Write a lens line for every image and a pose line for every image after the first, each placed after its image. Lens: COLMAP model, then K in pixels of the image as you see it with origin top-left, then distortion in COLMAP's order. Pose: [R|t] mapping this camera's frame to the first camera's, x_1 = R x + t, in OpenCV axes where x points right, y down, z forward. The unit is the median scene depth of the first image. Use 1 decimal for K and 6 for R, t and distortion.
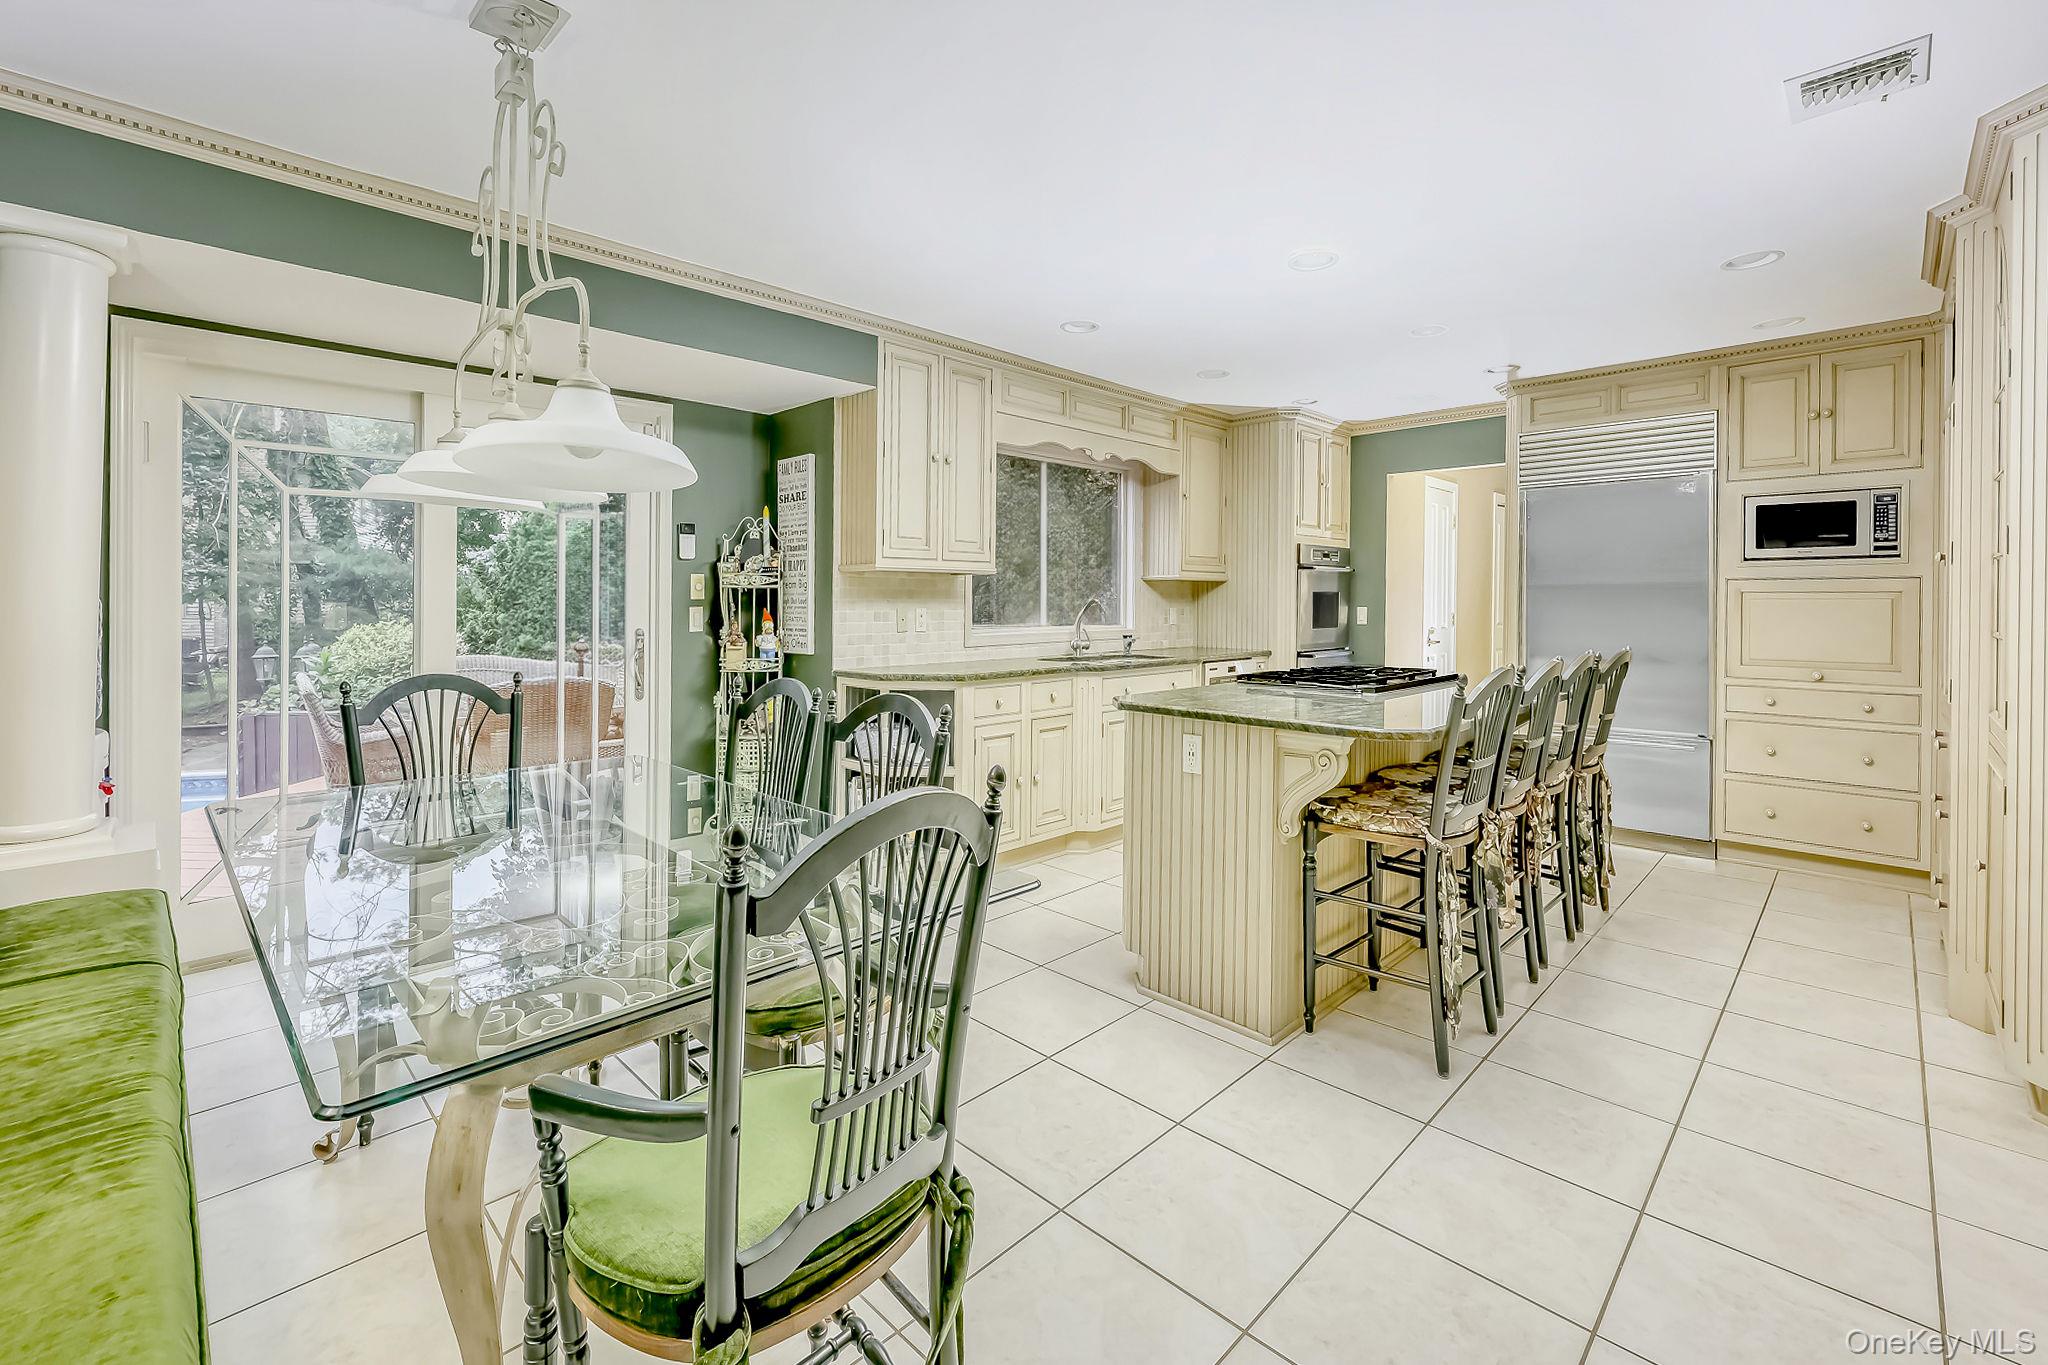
lens RADIAL K [[878.0, 0, 1000.0], [0, 878.0, 600.2], [0, 0, 1]] dist [0.000407, 0.000416]
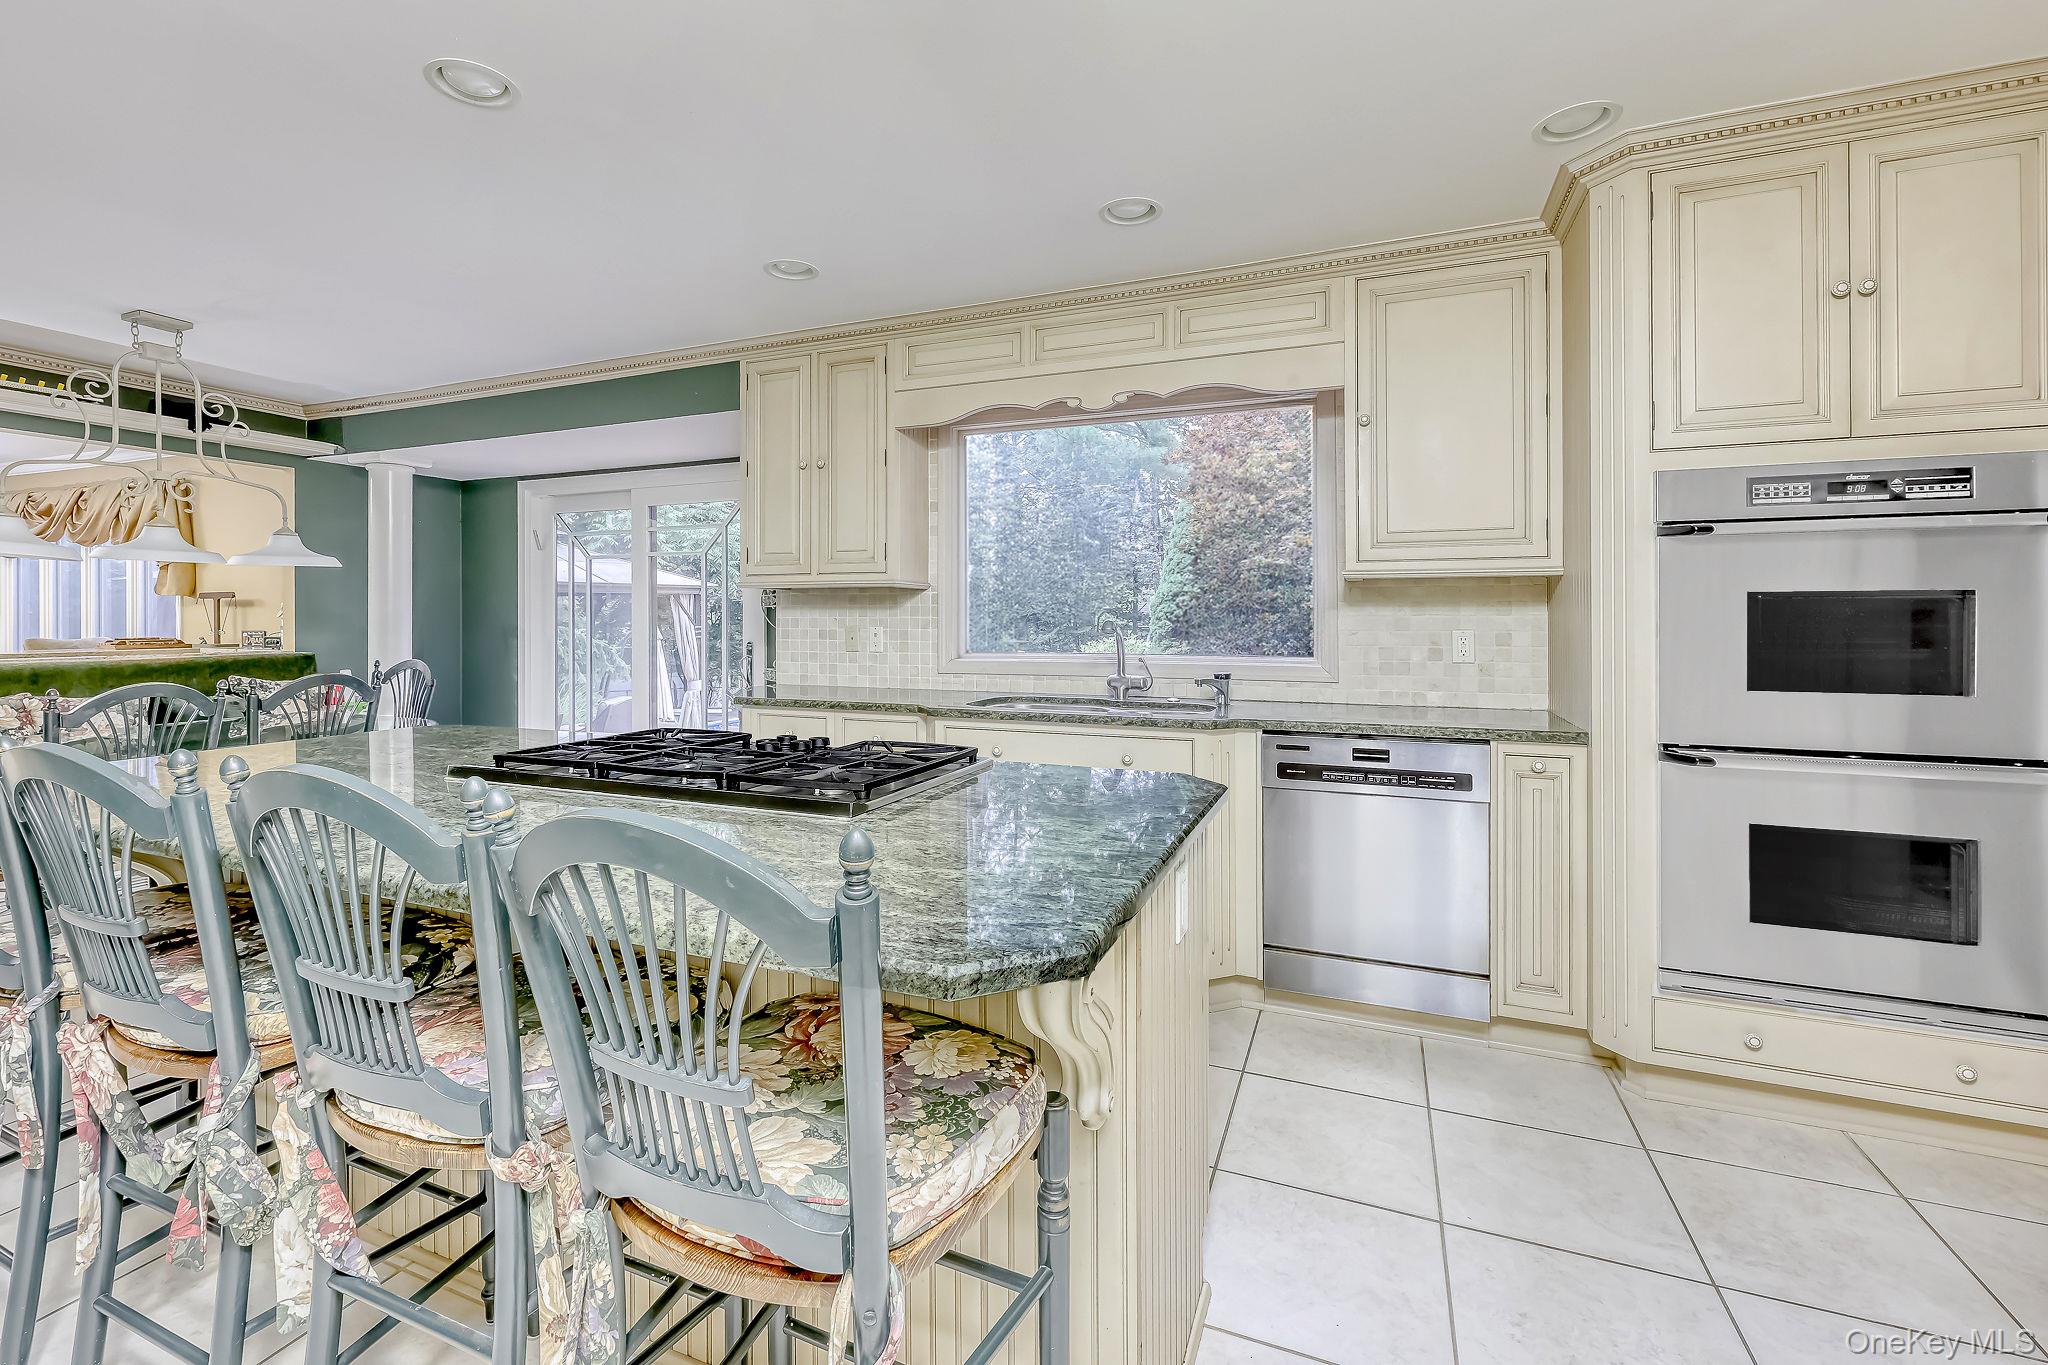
lens RADIAL K [[878.0, 0, 1000.0], [0, 878.0, 600.2], [0, 0, 1]] dist [0.000407, 0.000416]
pose [[0.388058, -0.014535, -0.921520, 0.889501], [0.005246, 0.999894, -0.013562, -0.004950], [0.921620, 0.000428, 0.388093, 0.852239]]
